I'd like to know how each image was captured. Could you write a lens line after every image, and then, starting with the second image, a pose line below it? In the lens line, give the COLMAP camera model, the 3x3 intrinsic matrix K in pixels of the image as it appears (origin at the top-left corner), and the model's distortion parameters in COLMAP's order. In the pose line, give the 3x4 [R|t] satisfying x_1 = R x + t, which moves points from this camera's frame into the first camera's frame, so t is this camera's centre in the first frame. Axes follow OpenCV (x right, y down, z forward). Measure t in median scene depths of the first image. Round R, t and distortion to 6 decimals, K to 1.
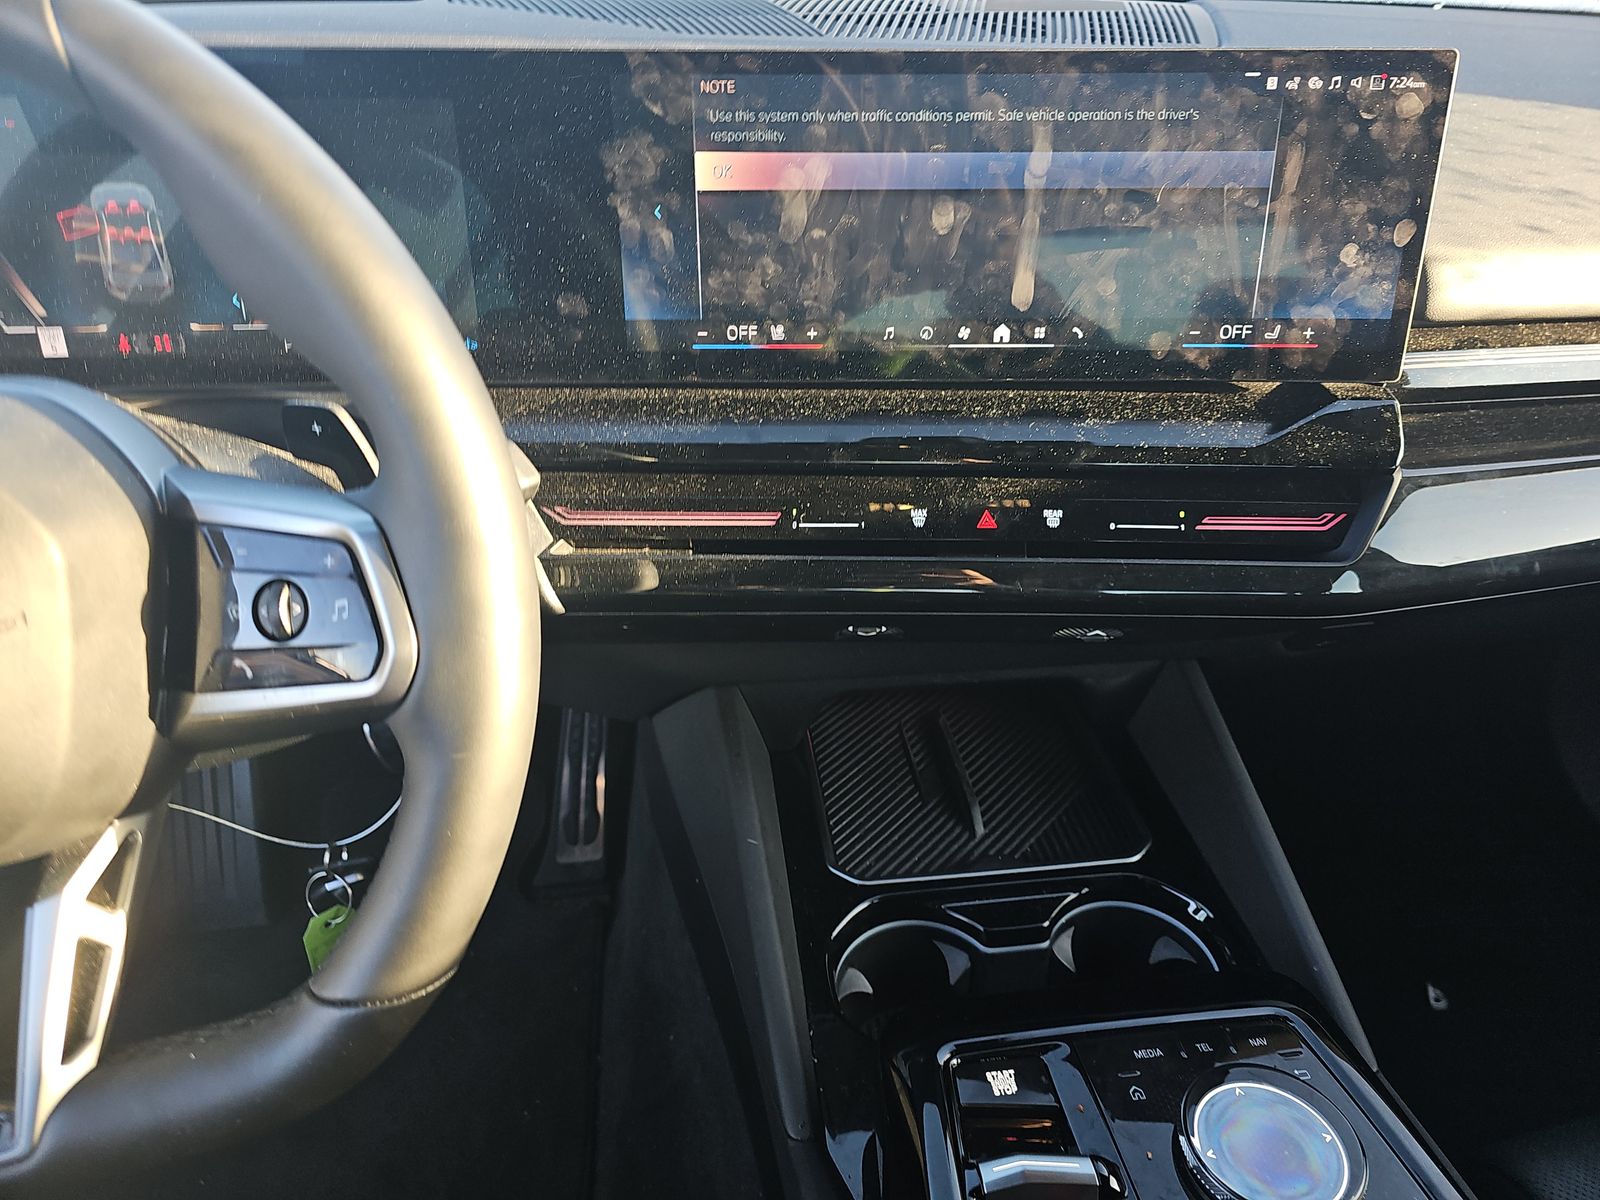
lens RADIAL K [[1046.8, 0, 812.2], [0, 1046.8, 601.2], [0, 0, 1]] dist [0.067581, -0.057780]
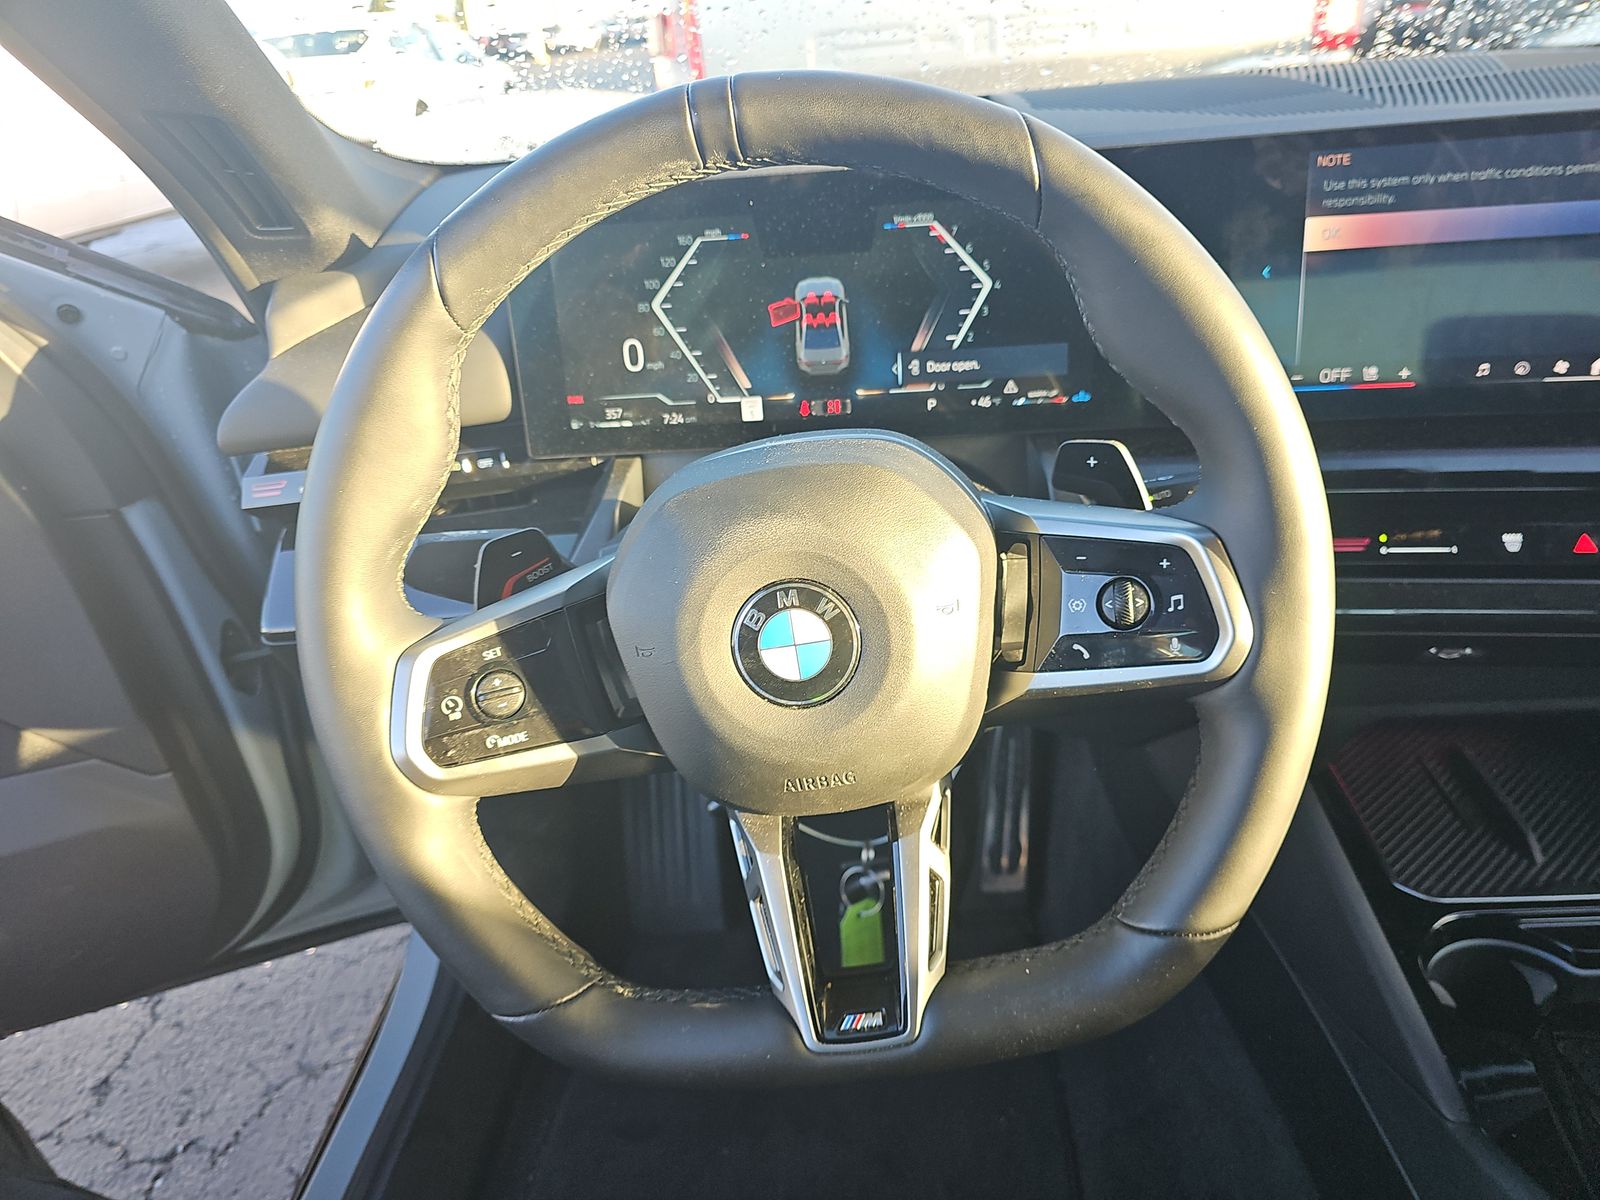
lens RADIAL K [[1046.8, 0, 812.2], [0, 1046.8, 601.2], [0, 0, 1]] dist [0.067581, -0.057780]
pose [[0.983073, 0.001593, -0.183209, -0.420300], [-0.013403, 0.997908, -0.063240, 0.058856], [0.182725, 0.064625, 0.981038, -0.175743]]
